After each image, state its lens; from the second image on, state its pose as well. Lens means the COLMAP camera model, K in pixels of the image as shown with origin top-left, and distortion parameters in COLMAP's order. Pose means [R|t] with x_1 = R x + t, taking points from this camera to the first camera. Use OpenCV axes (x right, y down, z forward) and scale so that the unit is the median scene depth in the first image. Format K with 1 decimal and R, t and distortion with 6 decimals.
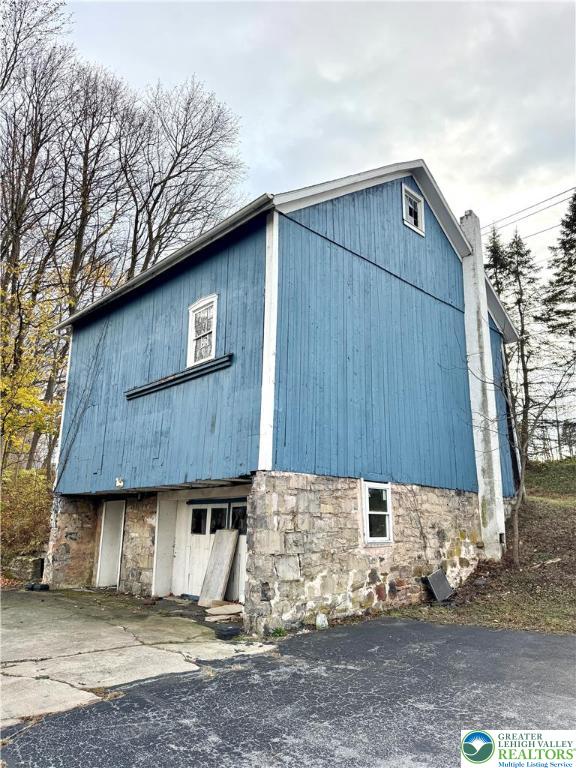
lens RADIAL K [[542.7, 0, 287.9], [0, 542.7, 383.9], [0, 0, 1]] dist [0.010226, 0.001066]
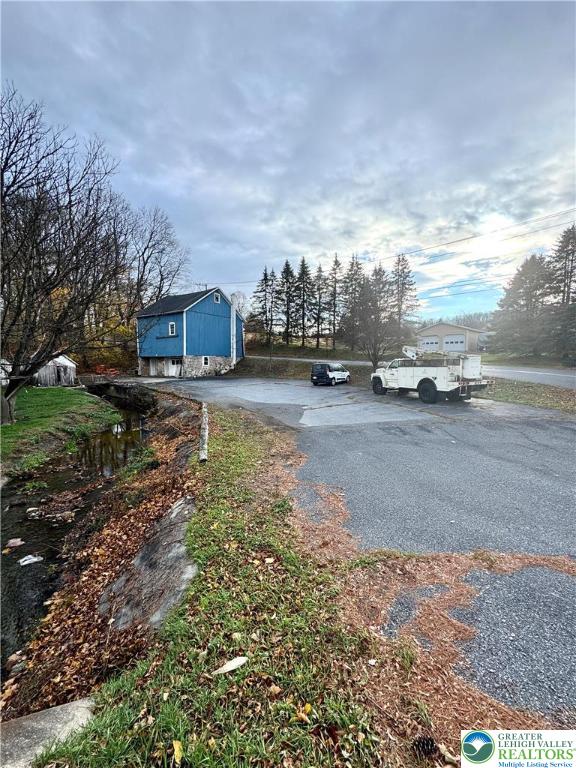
lens RADIAL K [[306.1, 0, 290.8], [0, 306.1, 382.4], [0, 0, 1]] dist [0.000224, -0.000109]
pose [[0.970744, -0.023873, 0.238925, 0.230417], [-0.054910, 0.946607, 0.317680, -0.575951], [-0.233752, -0.321505, 0.917603, -2.073459]]
